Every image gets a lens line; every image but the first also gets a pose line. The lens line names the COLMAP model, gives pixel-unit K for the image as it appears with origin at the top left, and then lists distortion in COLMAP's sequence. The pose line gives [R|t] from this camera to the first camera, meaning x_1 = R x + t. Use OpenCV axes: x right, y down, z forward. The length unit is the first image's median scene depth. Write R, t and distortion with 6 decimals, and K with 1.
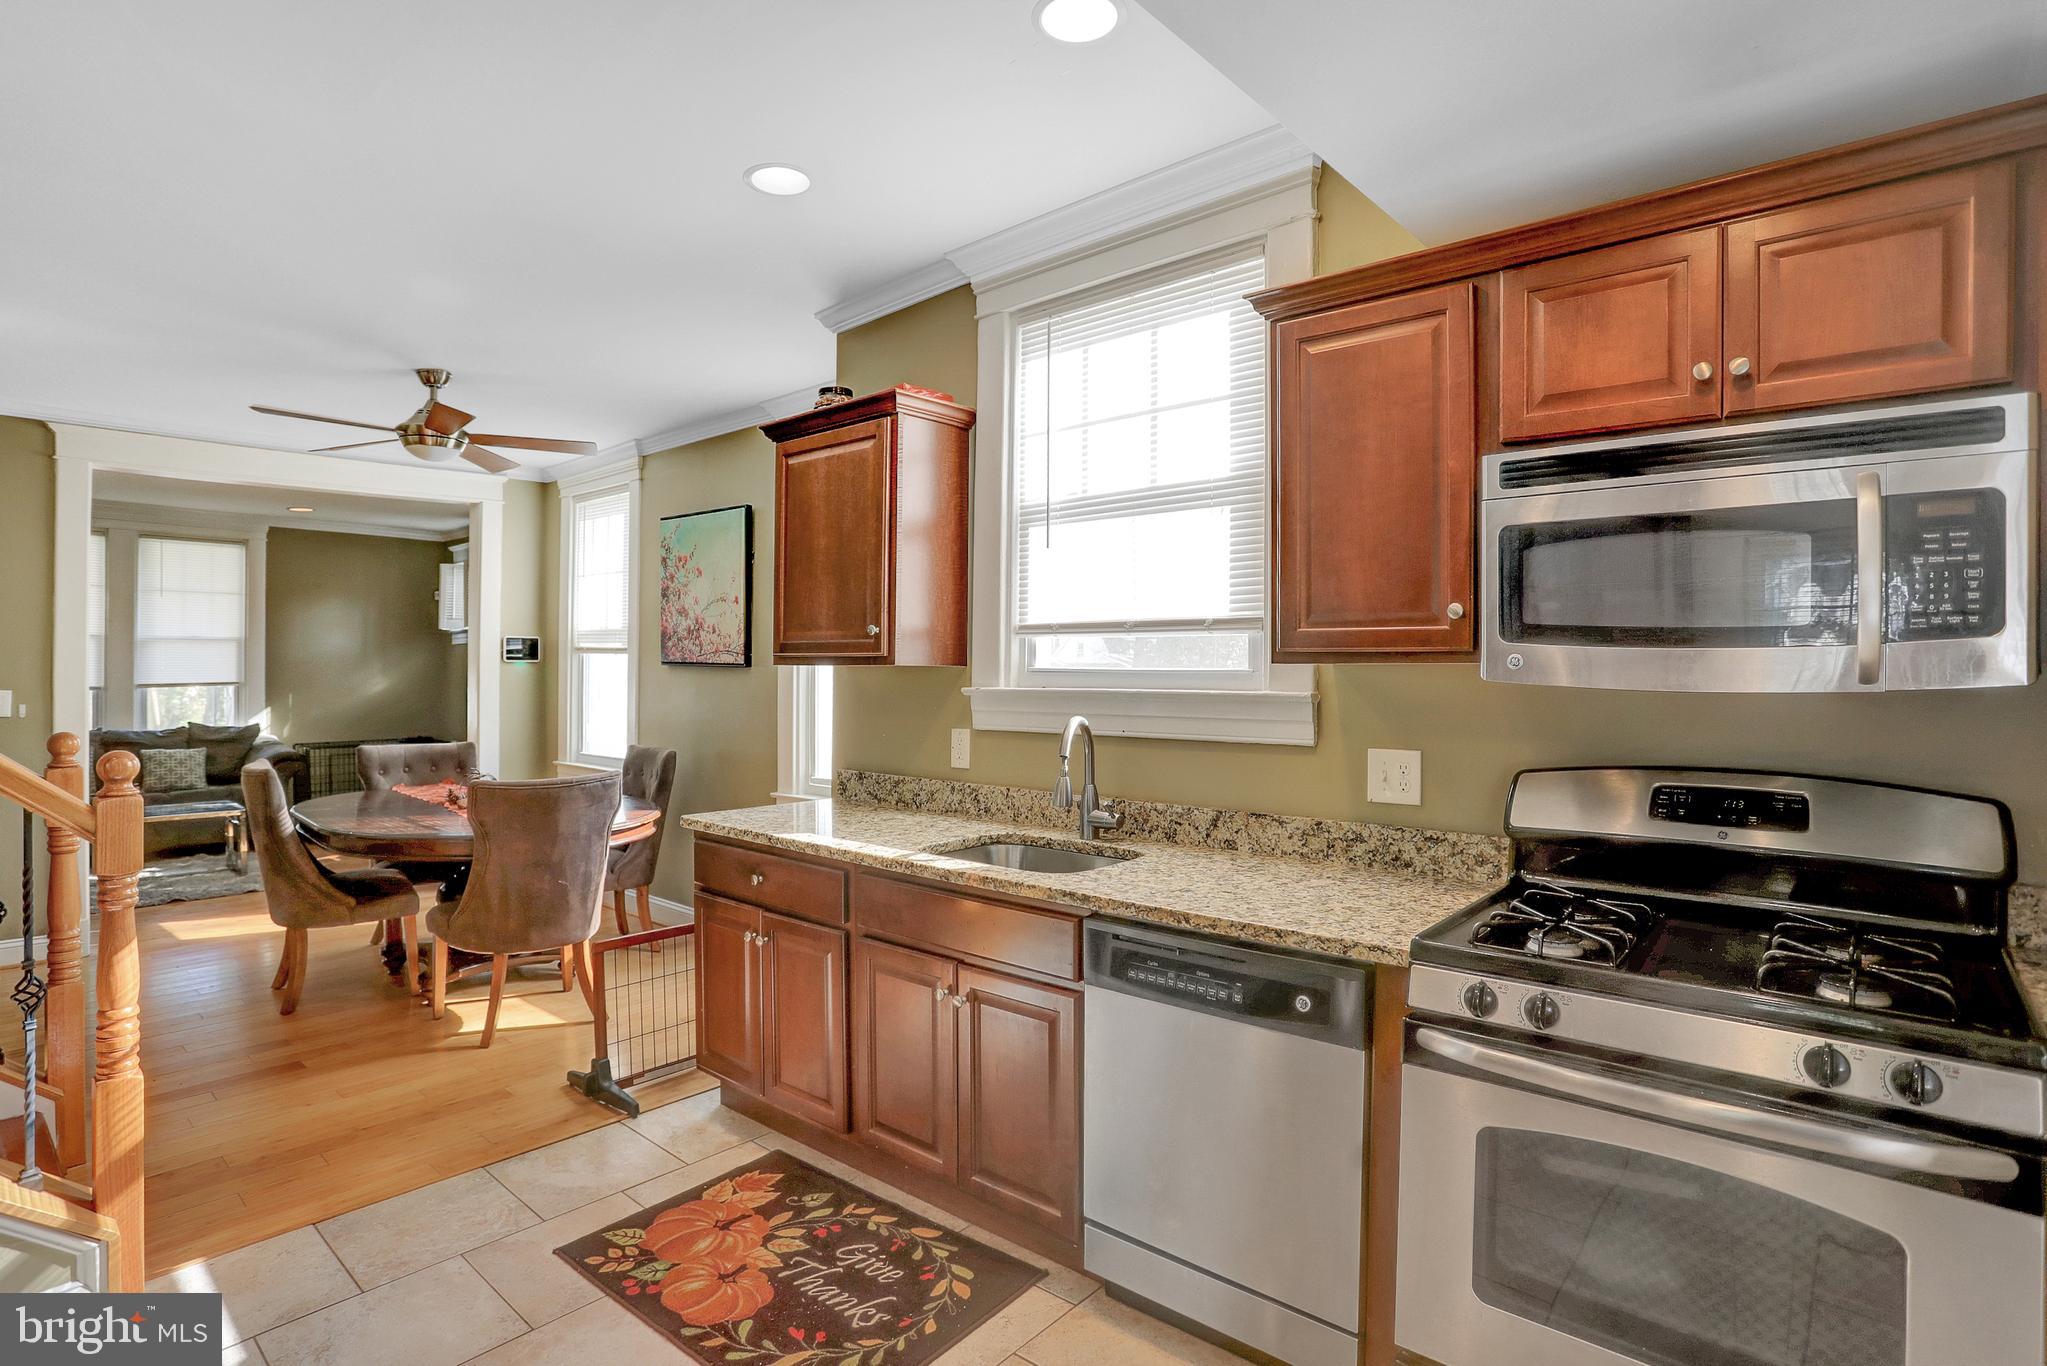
lens RADIAL K [[1001.2, 0, 1018.7], [0, 1001.2, 678.9], [0, 0, 1]] dist [-0.073654, 0.027001]
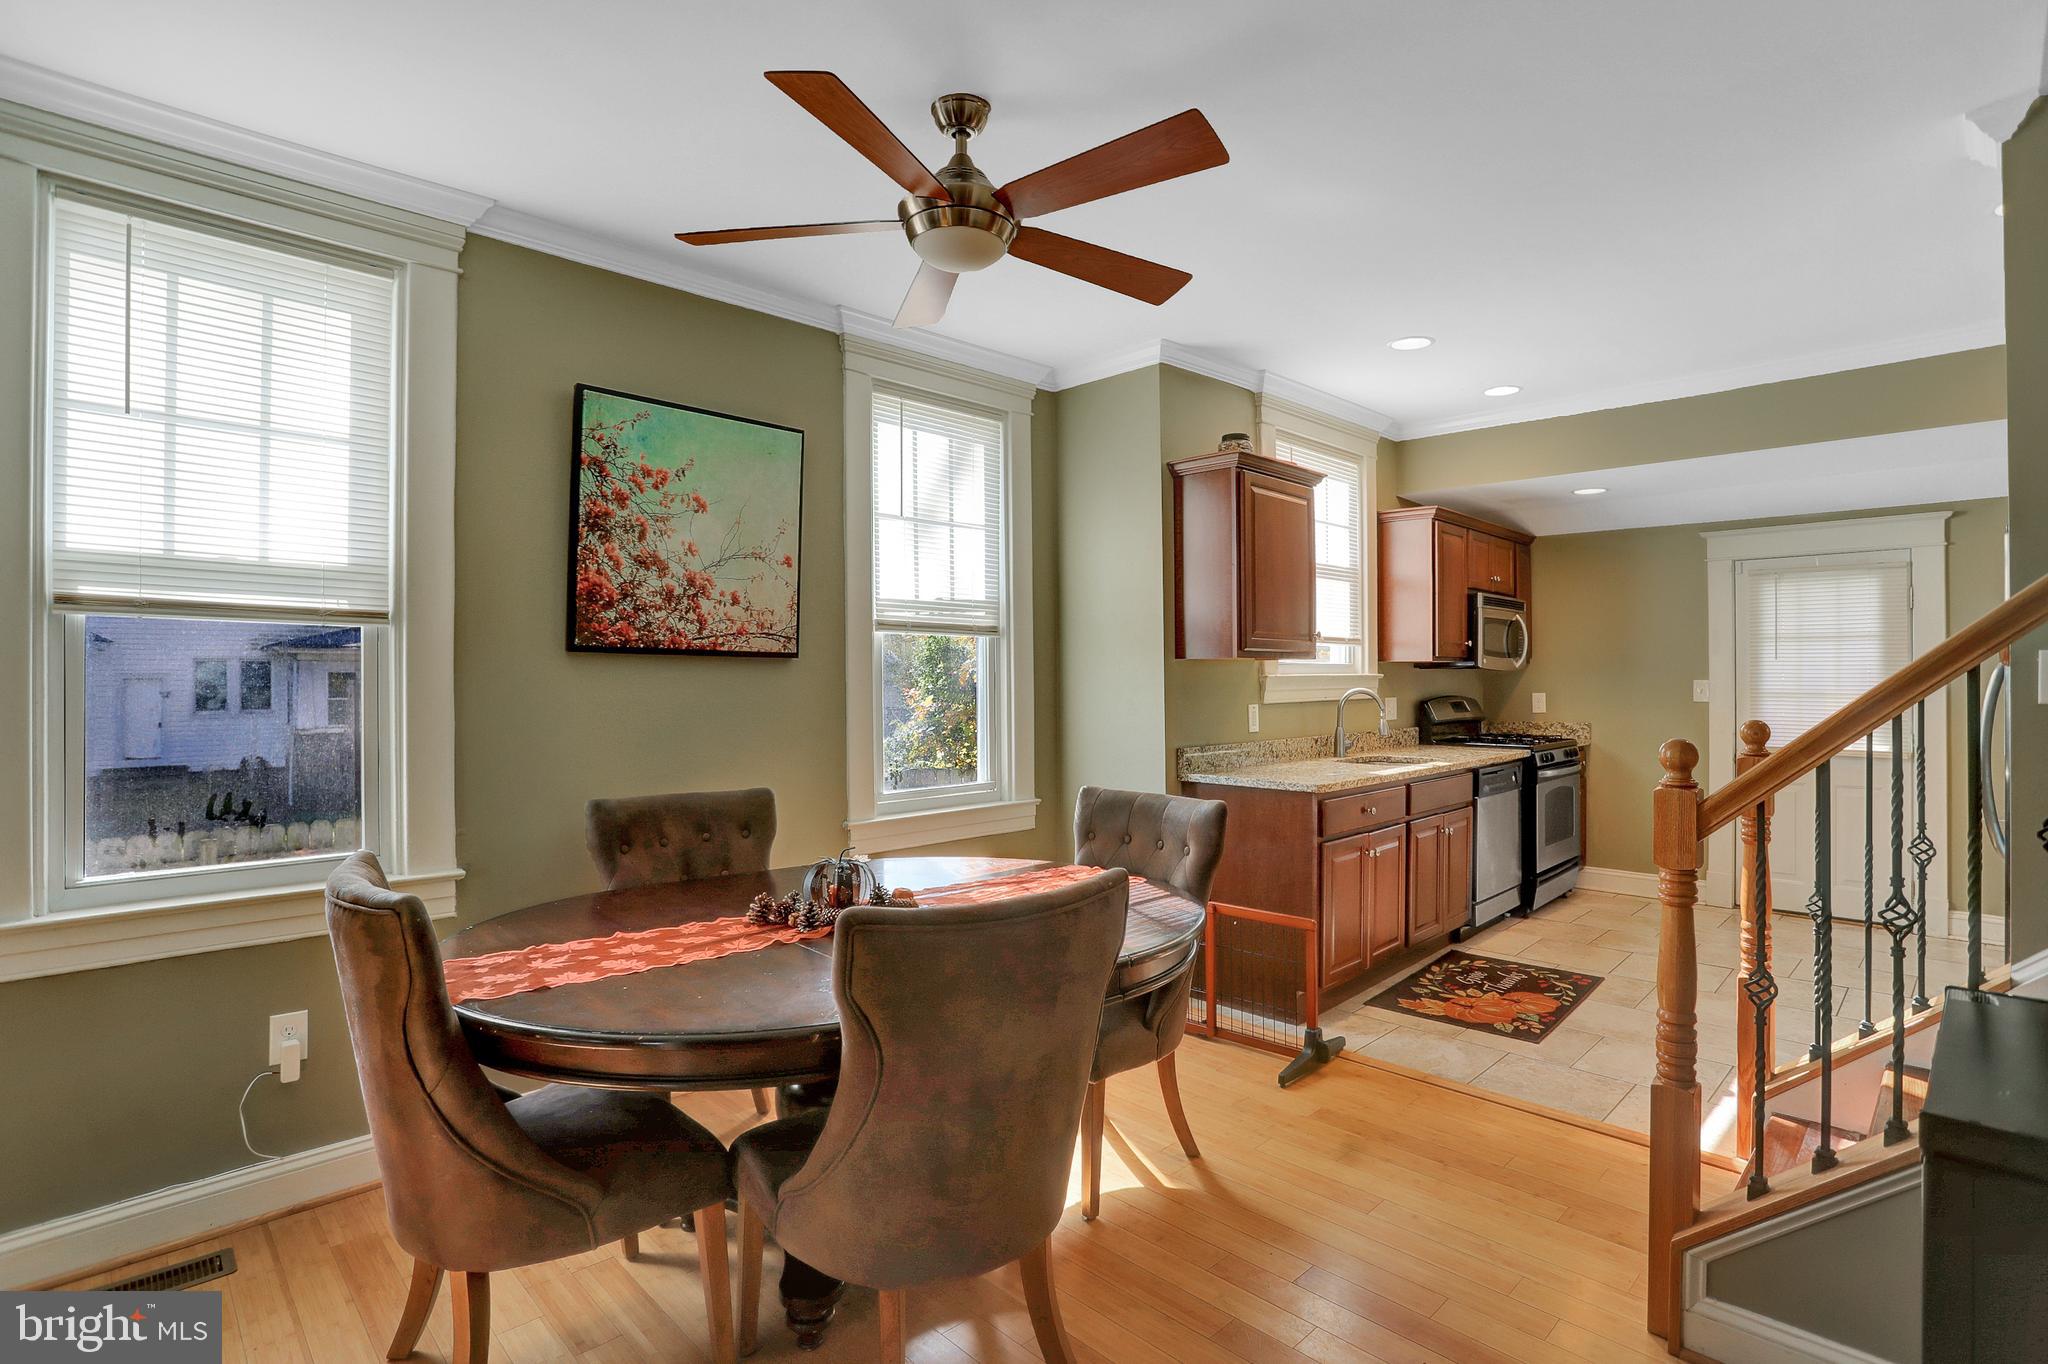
lens RADIAL K [[1001.7, 0, 1023.0], [0, 1001.7, 674.2], [0, 0, 1]] dist [-0.073654, 0.027001]
pose [[0.083726, -0.002007, 0.996487, -1.865424], [0.012260, 0.999924, 0.000984, 0.002222], [-0.996413, 0.012134, 0.083744, 1.504516]]
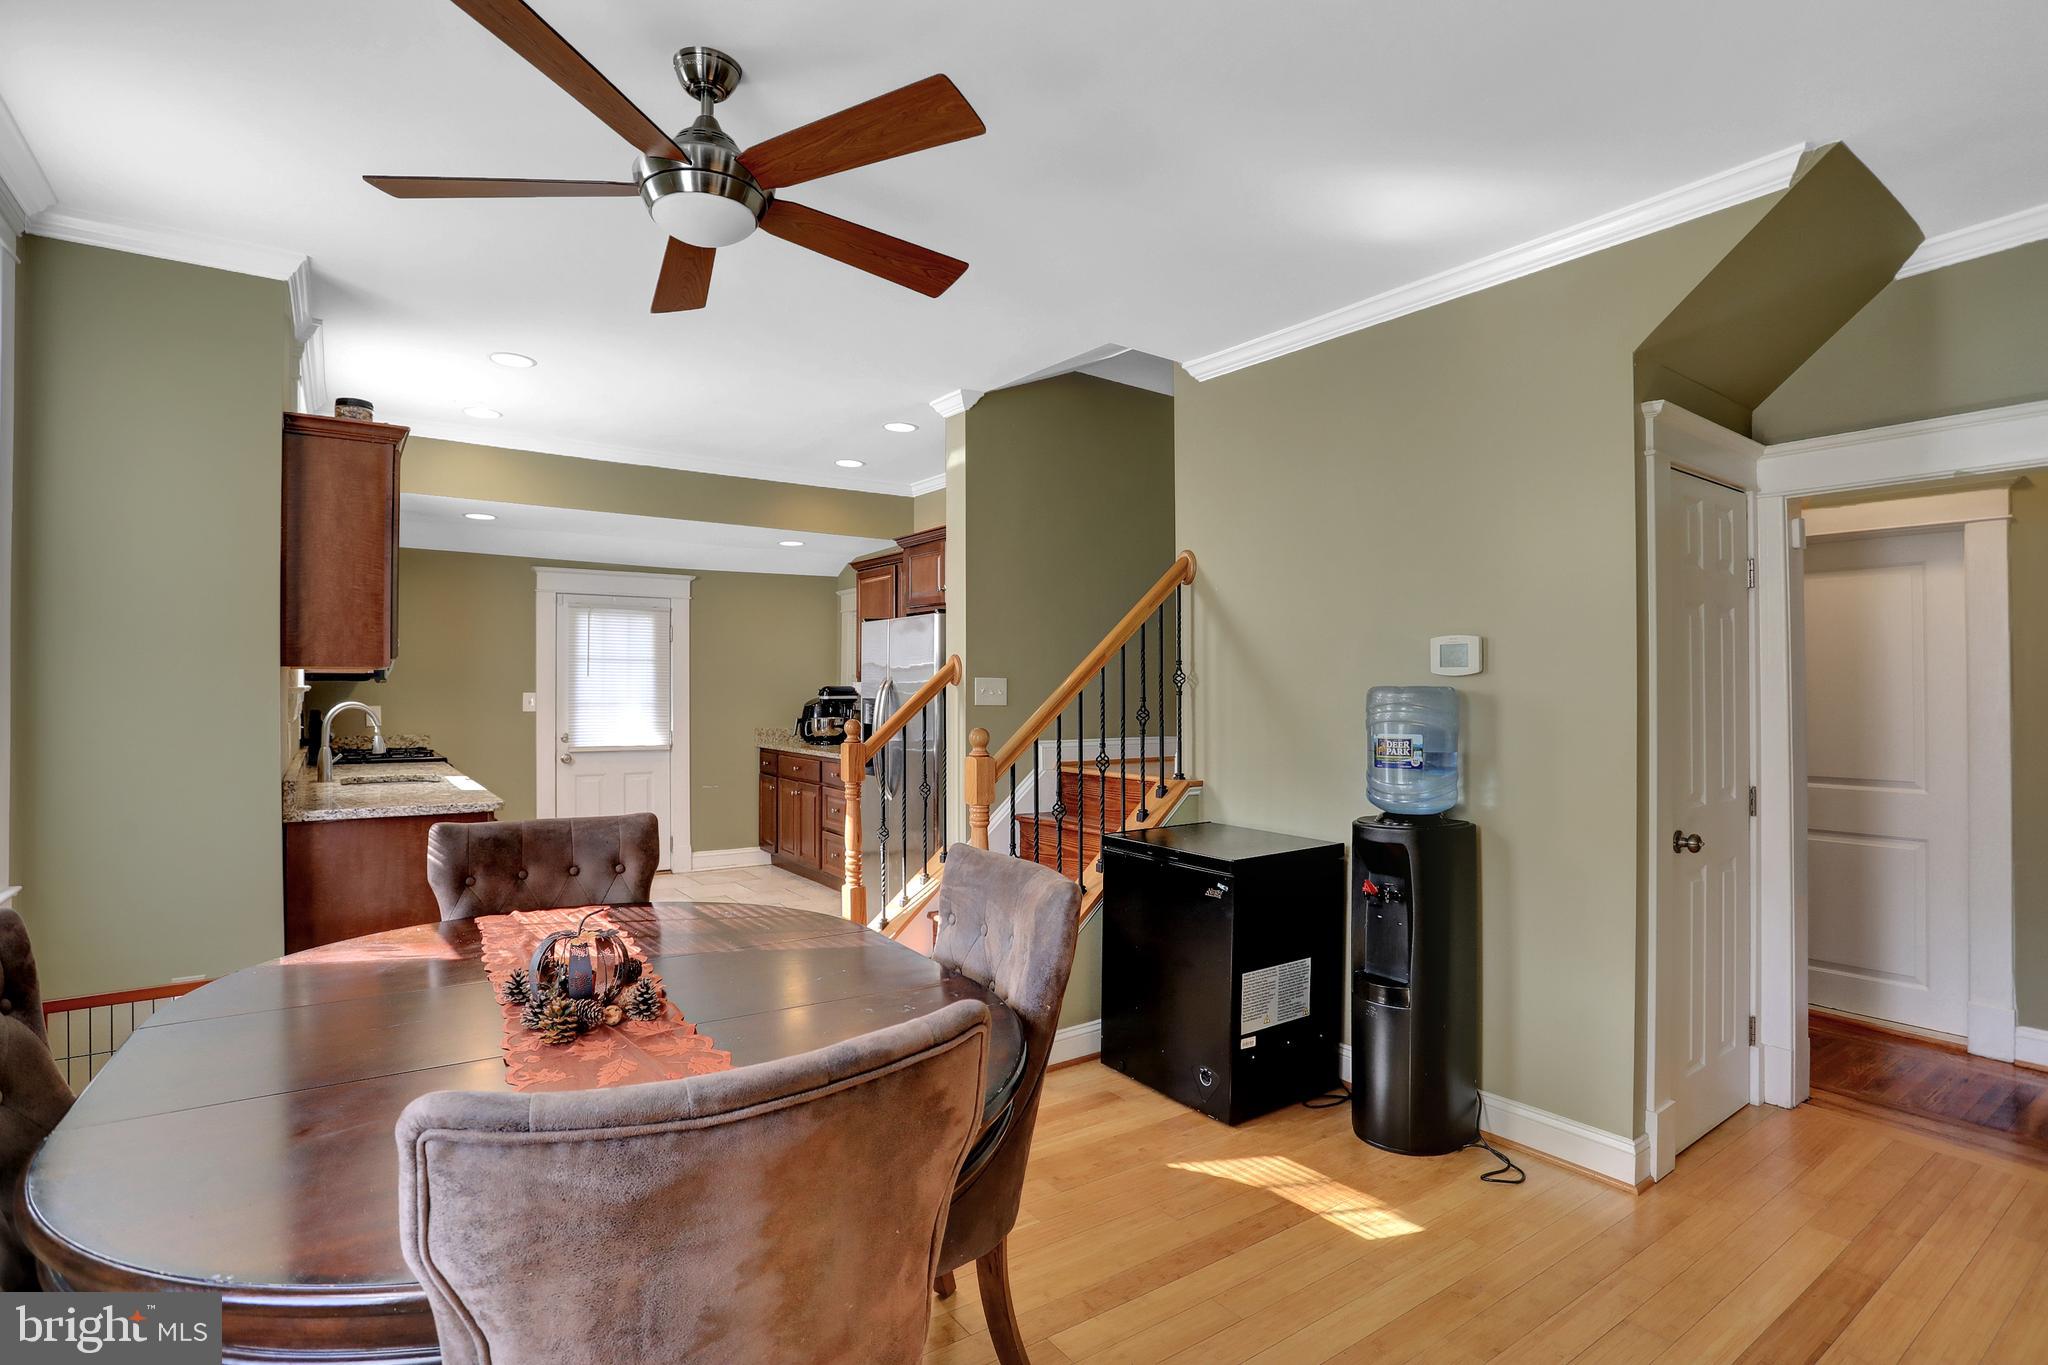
lens RADIAL K [[1001.7, 0, 1010.8], [0, 1001.7, 686.3], [0, 0, 1]] dist [-0.073654, 0.027001]
pose [[-0.967472, -0.008323, 0.252840, -1.429773], [-0.006812, 0.999953, 0.006851, -0.006332], [-0.252886, 0.004906, -0.967484, 2.338193]]
